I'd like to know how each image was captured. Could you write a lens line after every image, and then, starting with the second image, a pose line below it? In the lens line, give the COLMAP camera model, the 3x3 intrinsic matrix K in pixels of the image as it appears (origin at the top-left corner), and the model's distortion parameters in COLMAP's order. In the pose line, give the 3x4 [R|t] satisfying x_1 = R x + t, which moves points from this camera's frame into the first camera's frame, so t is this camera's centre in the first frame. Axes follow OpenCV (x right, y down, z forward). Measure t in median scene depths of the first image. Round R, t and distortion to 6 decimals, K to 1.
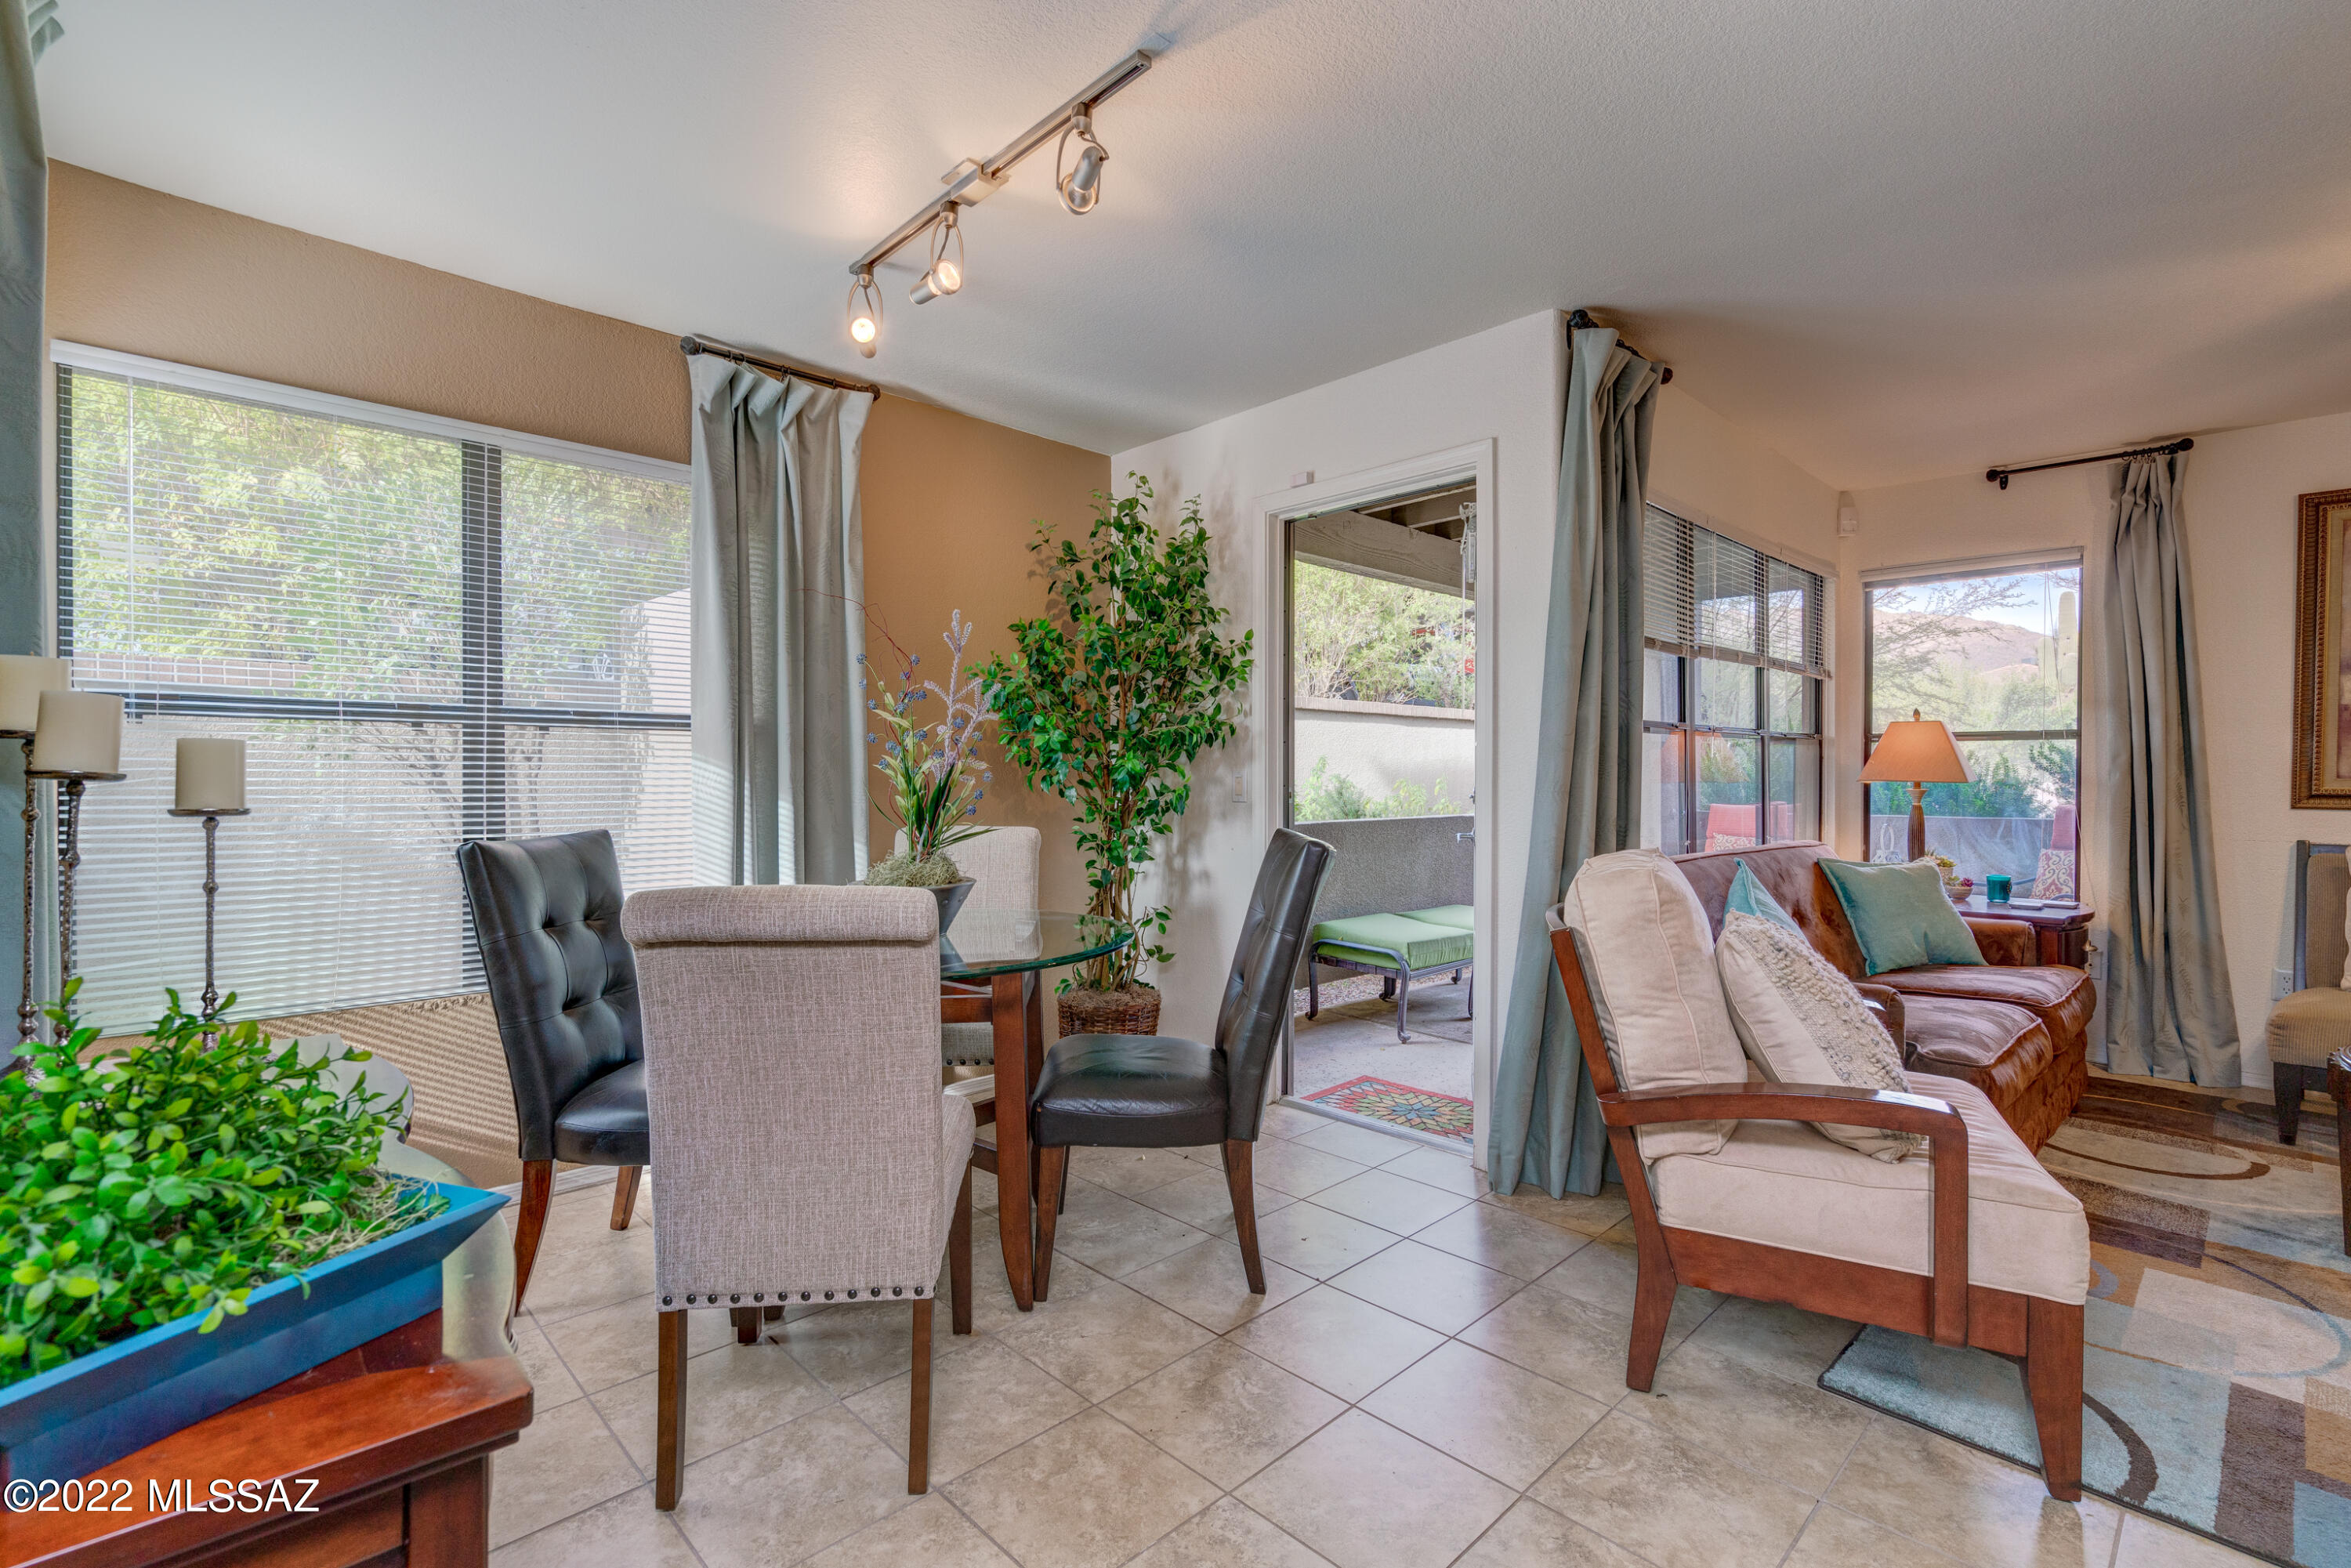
lens RADIAL K [[1069.7, 0, 1178.0], [0, 1069.7, 777.4], [0, 0, 1]] dist [0.002193, 0.001263]
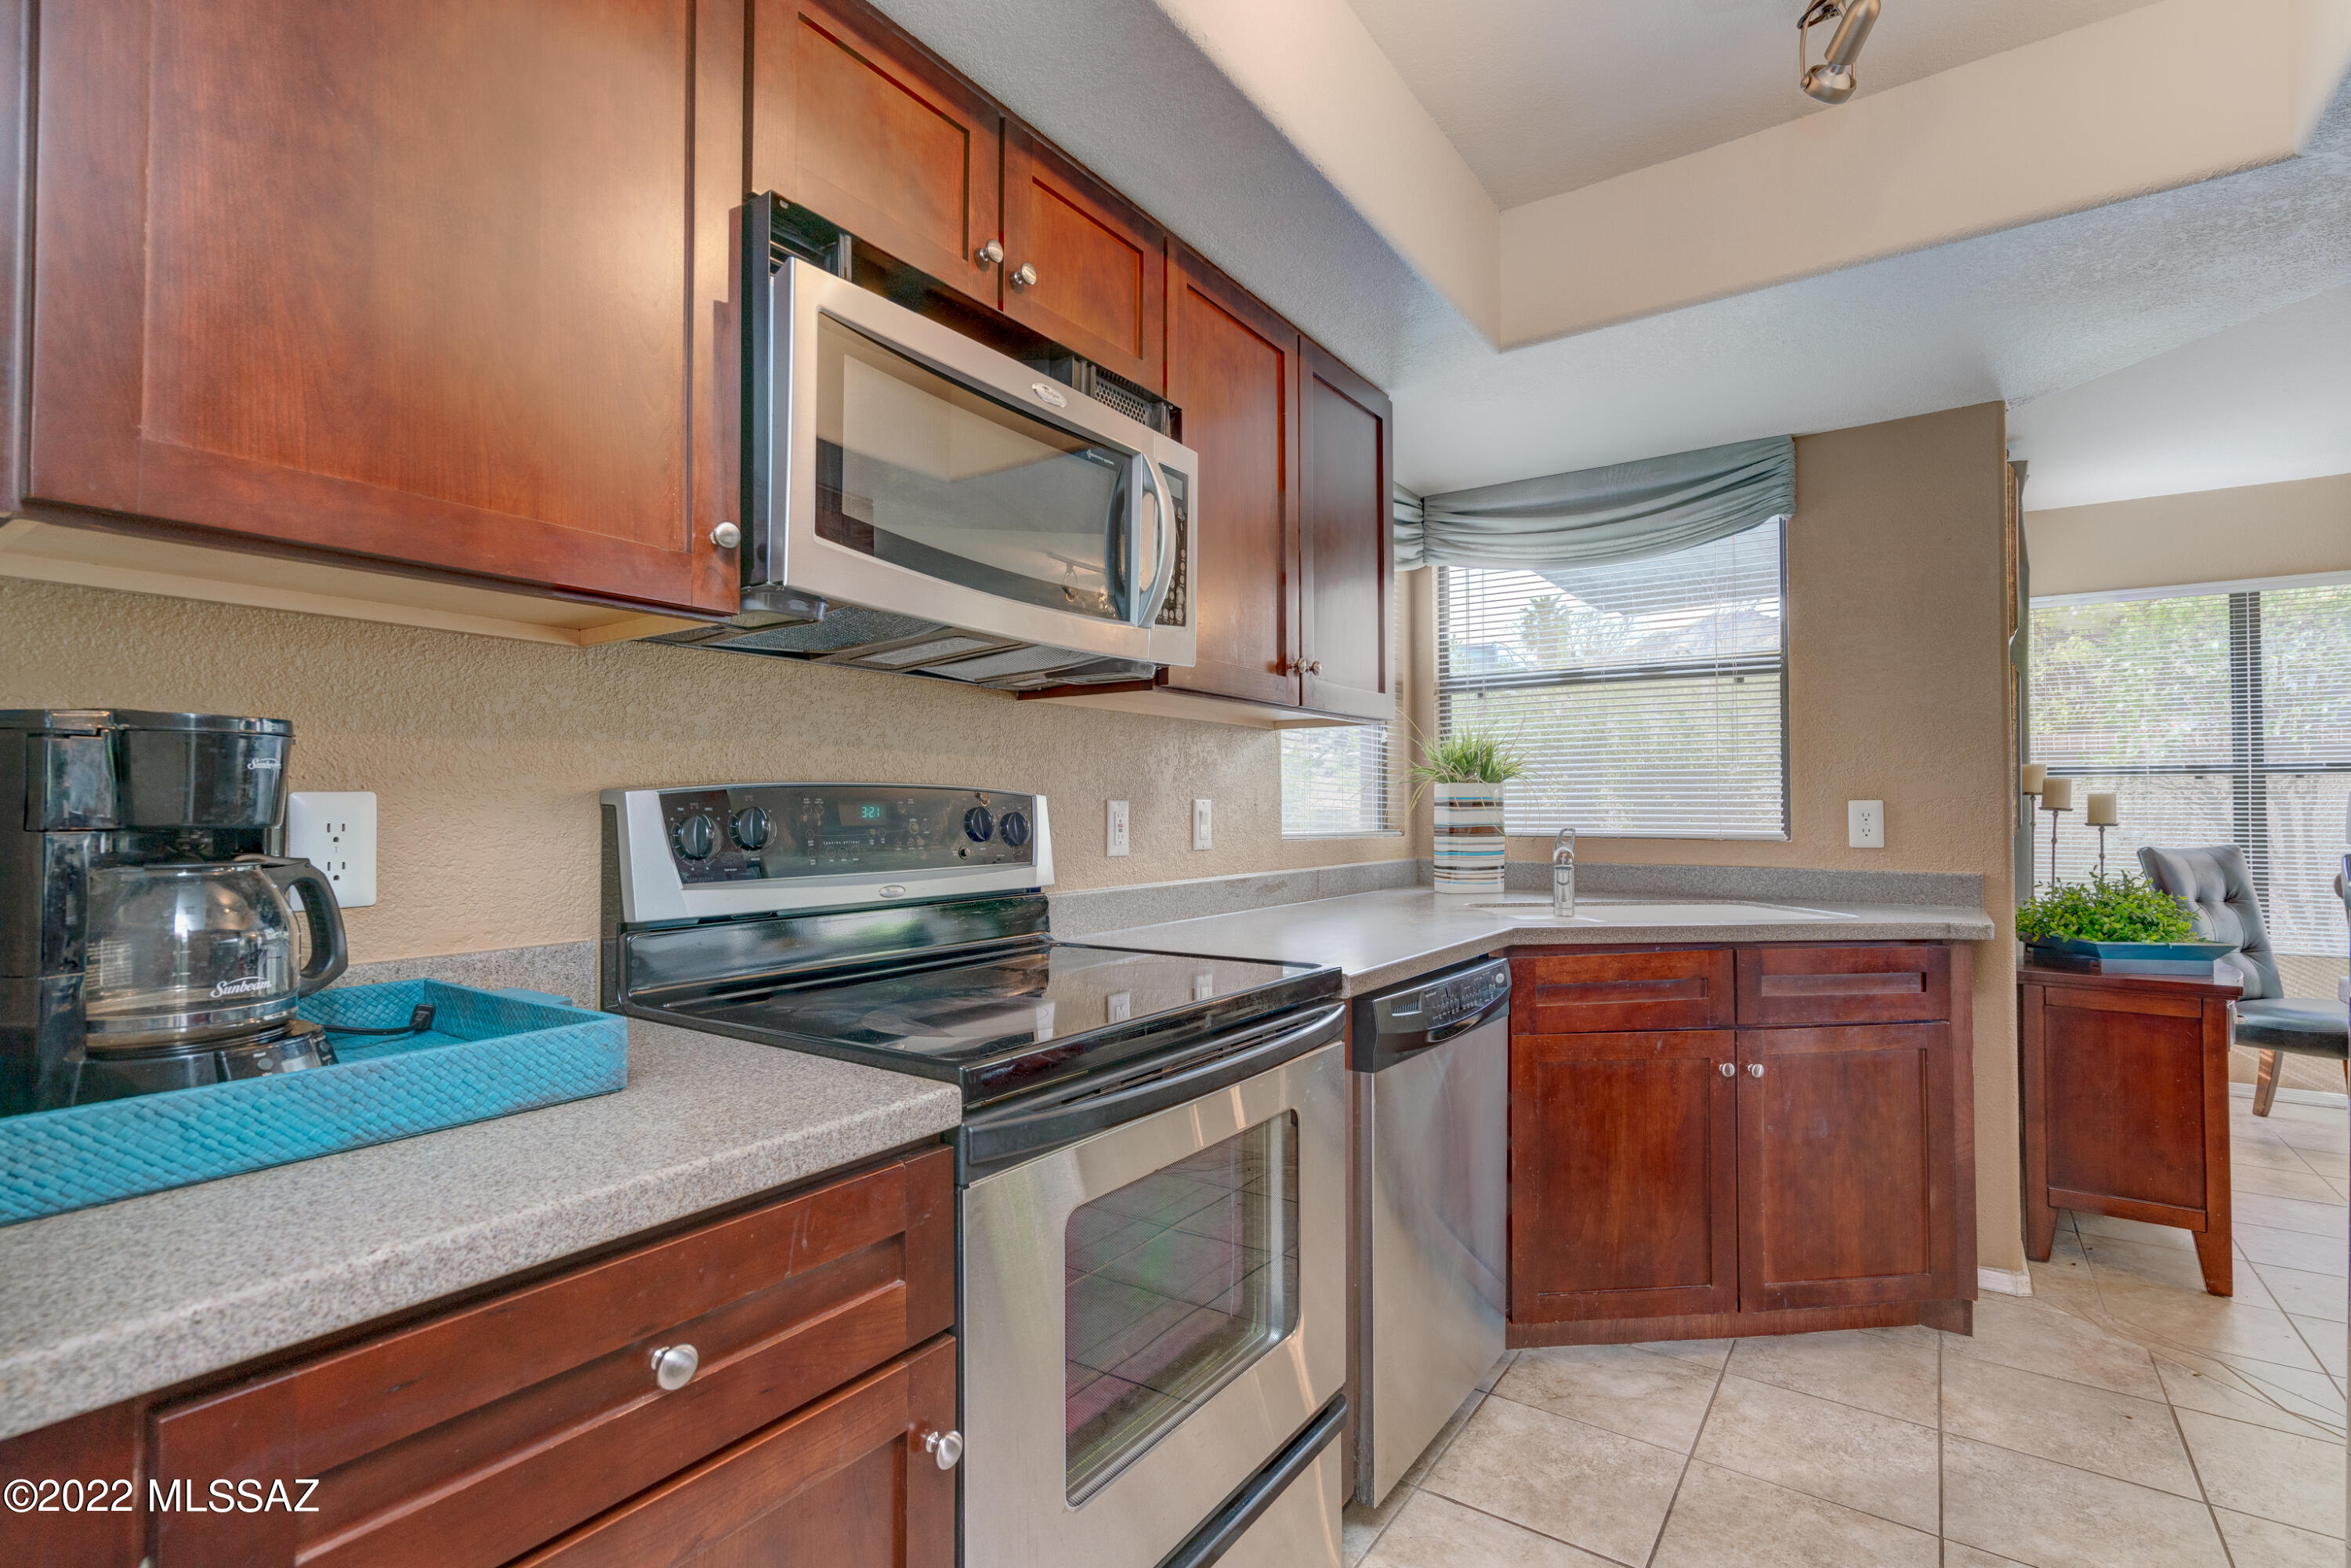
lens RADIAL K [[1069.7, 0, 1177.8], [0, 1069.7, 785.2], [0, 0, 1]] dist [0.002193, 0.001263]
pose [[0.196314, -0.019120, -0.980355, 0.560026], [-0.007841, 0.999747, -0.021069, 0.009705], [0.980510, 0.011823, 0.196114, -0.810385]]
